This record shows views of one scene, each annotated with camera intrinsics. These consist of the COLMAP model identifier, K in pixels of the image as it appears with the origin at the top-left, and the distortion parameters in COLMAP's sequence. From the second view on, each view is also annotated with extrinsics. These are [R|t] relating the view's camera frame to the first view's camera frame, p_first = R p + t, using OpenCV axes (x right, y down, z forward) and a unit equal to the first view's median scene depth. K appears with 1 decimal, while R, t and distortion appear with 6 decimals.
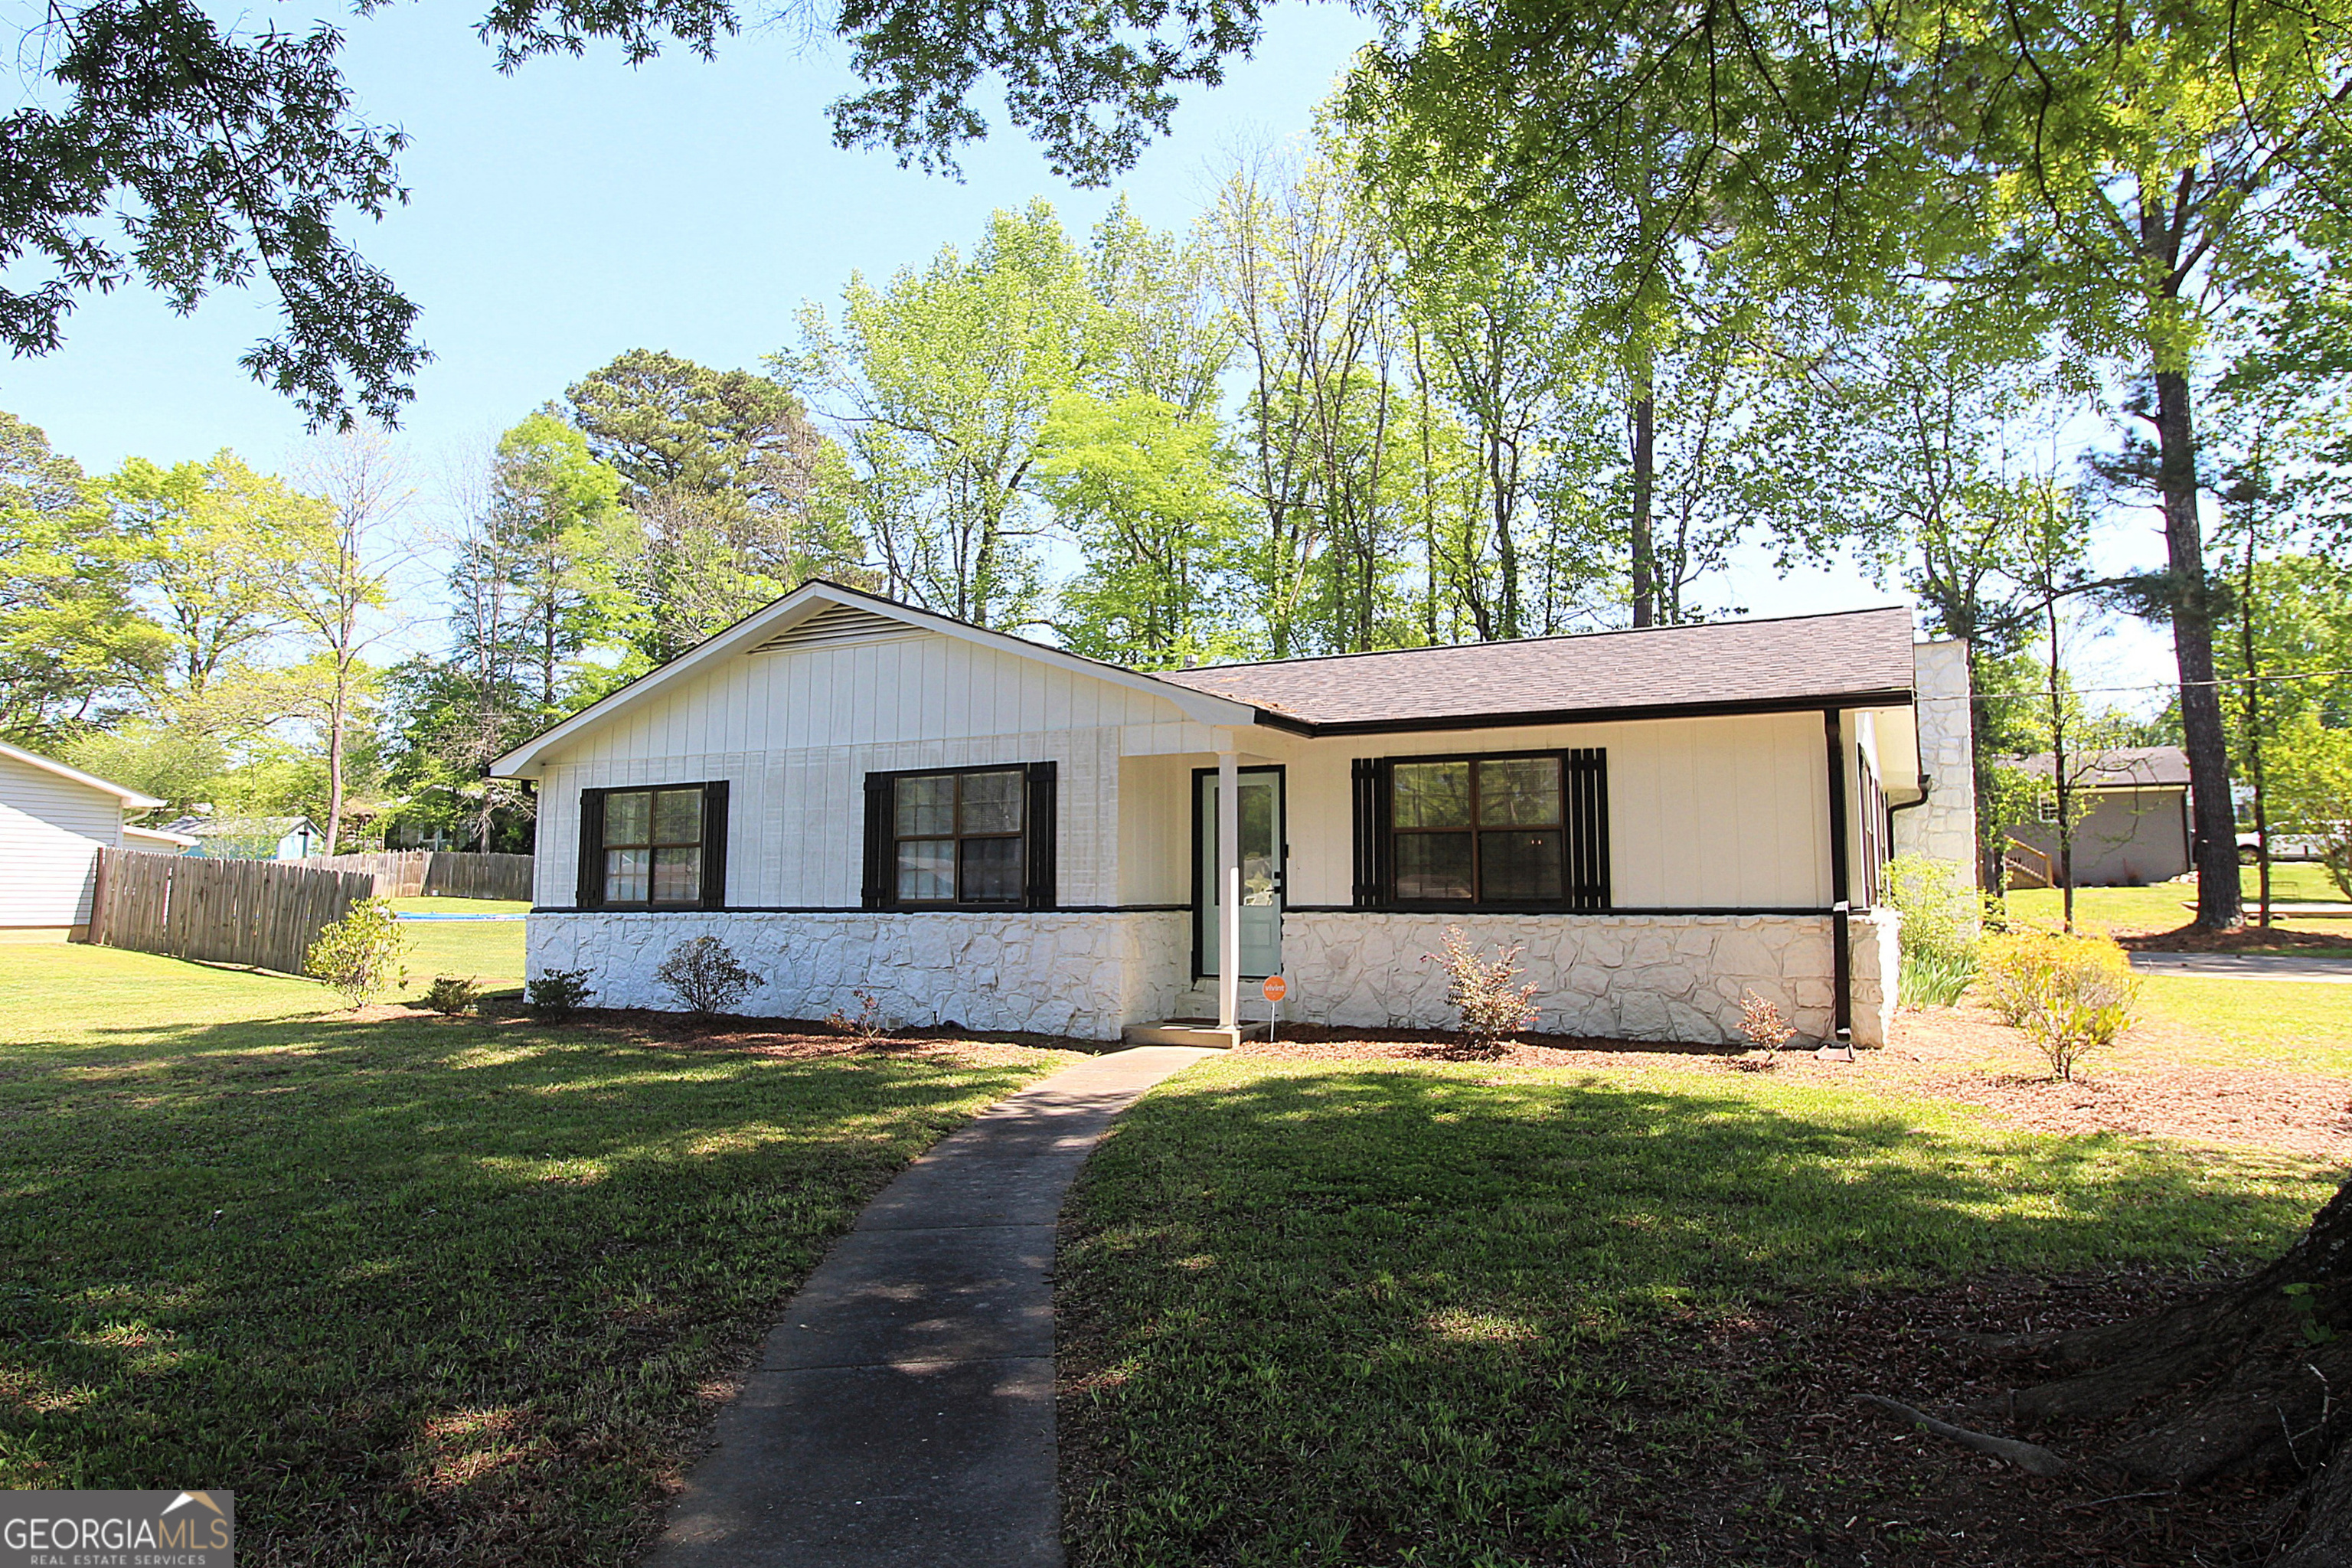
lens RADIAL K [[1273.6, 0, 1184.4], [0, 1273.6, 749.7], [0, 0, 1]] dist [-0.019073, -0.001310]
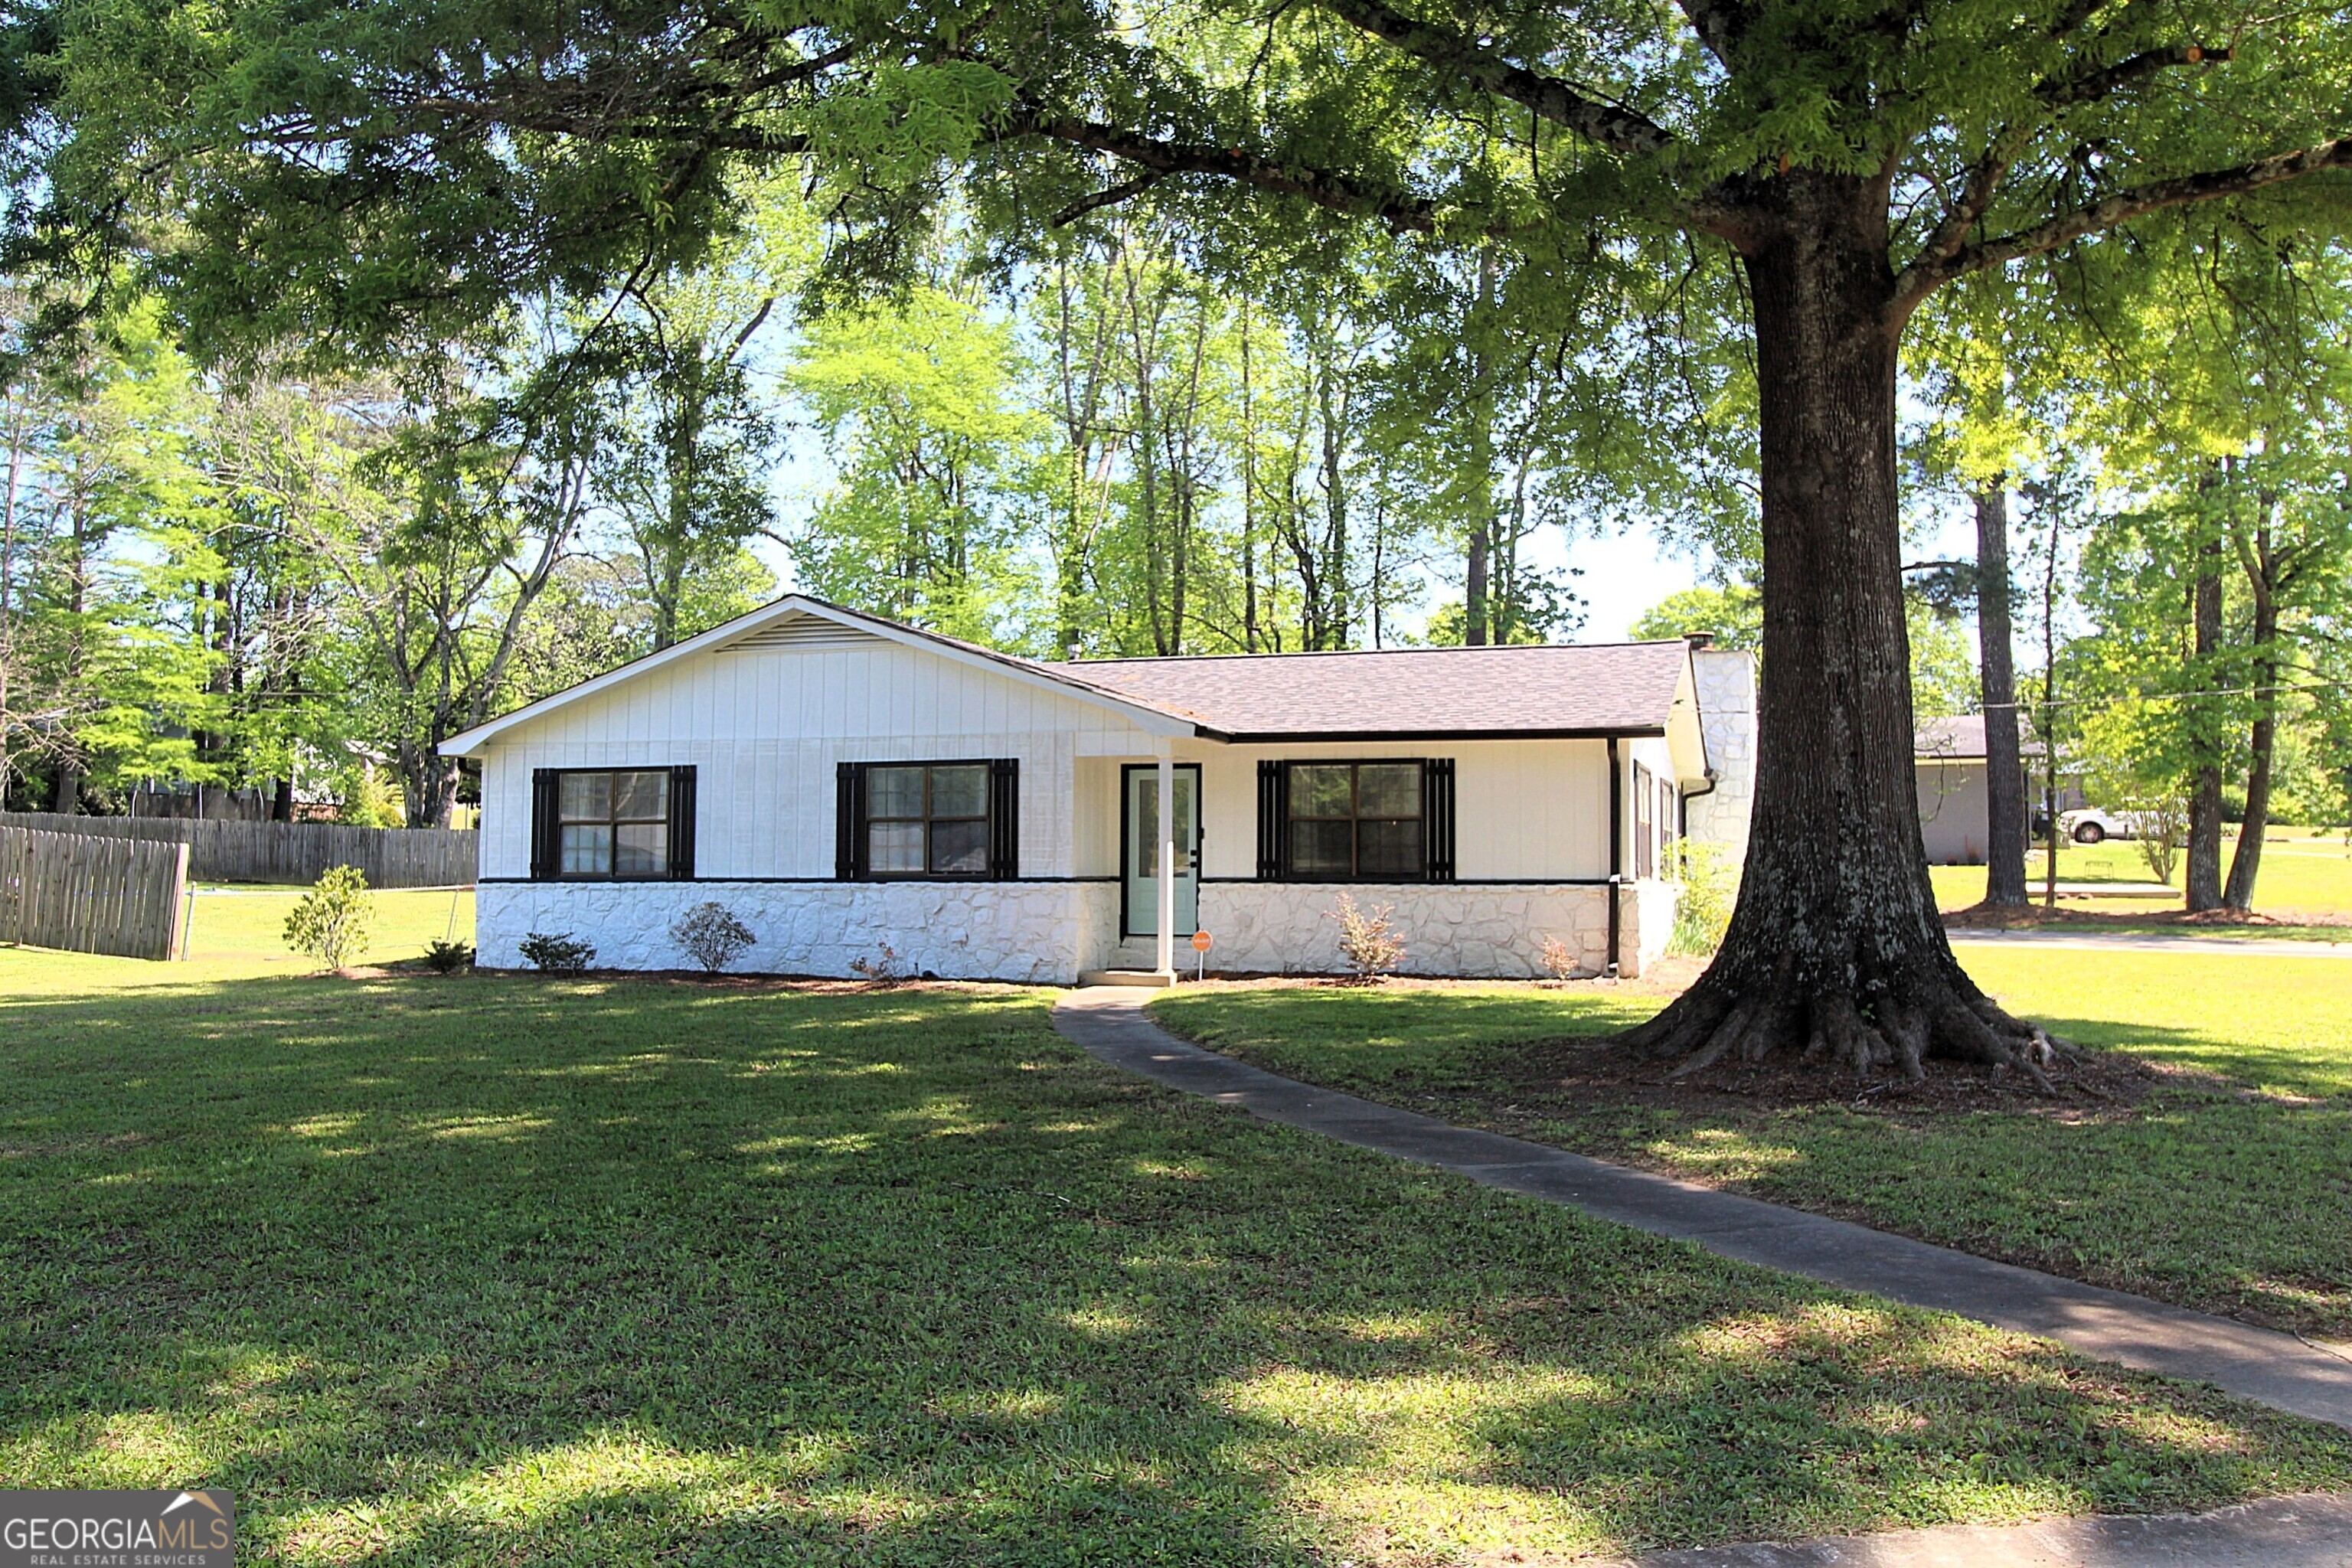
lens RADIAL K [[1654.7, 0, 1168.4], [0, 1654.7, 754.5], [0, 0, 1]] dist [-0.028248, -0.000006]
pose [[0.985905, 0.015225, 0.166611, -0.217246], [-0.022440, 0.998886, 0.041511, -0.061711], [-0.165793, -0.044664, 0.985149, -0.563163]]
